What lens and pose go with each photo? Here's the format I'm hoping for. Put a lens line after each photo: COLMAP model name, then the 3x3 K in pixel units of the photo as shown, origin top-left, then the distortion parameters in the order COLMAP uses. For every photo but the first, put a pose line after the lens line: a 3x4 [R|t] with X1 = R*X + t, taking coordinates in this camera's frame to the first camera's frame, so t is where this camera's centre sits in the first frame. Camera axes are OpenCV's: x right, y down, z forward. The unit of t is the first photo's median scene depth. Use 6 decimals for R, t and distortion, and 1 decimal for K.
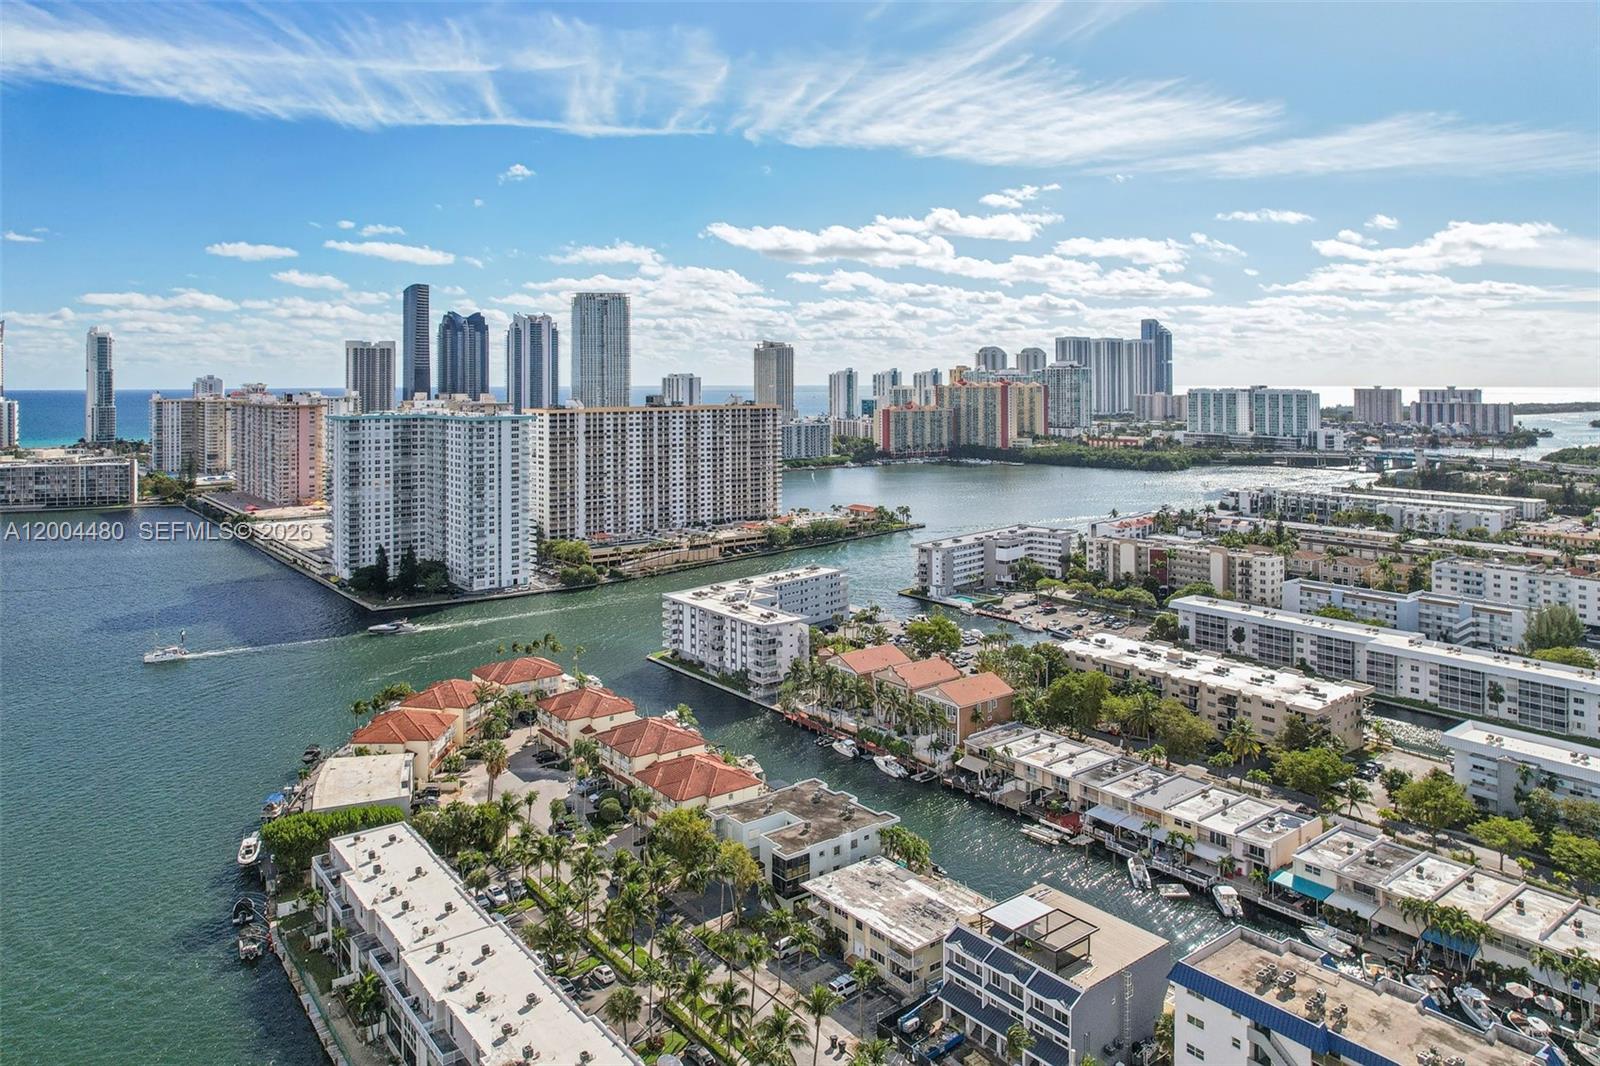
lens RADIAL K [[1044.3, 0, 758.0], [0, 1044.3, 402.8], [0, 0, 1]] dist [-0.042768, 0.018190]
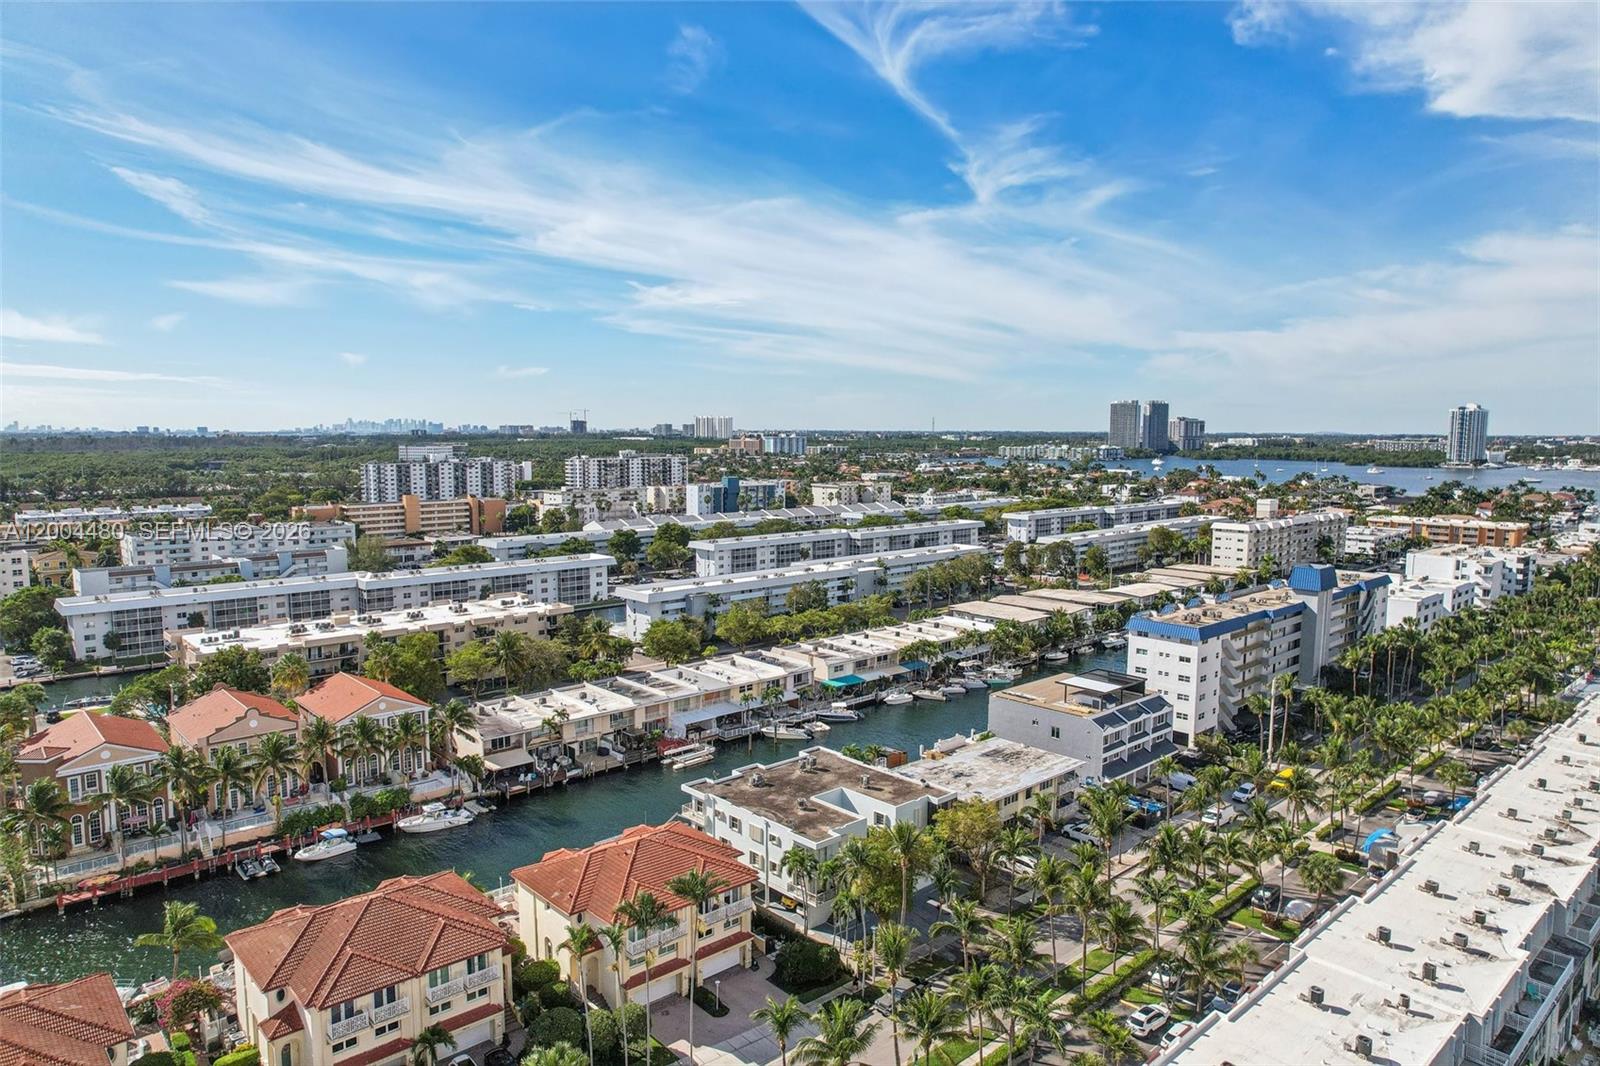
lens RADIAL K [[1042.3, 0, 810.2], [0, 1042.3, 518.4], [0, 0, 1]] dist [-0.075668, 0.068360]
pose [[-0.097642, -0.086433, 0.991461, -0.256404], [0.015552, 0.995967, 0.088357, 0.059002], [-0.995100, 0.024047, -0.095904, 0.423719]]
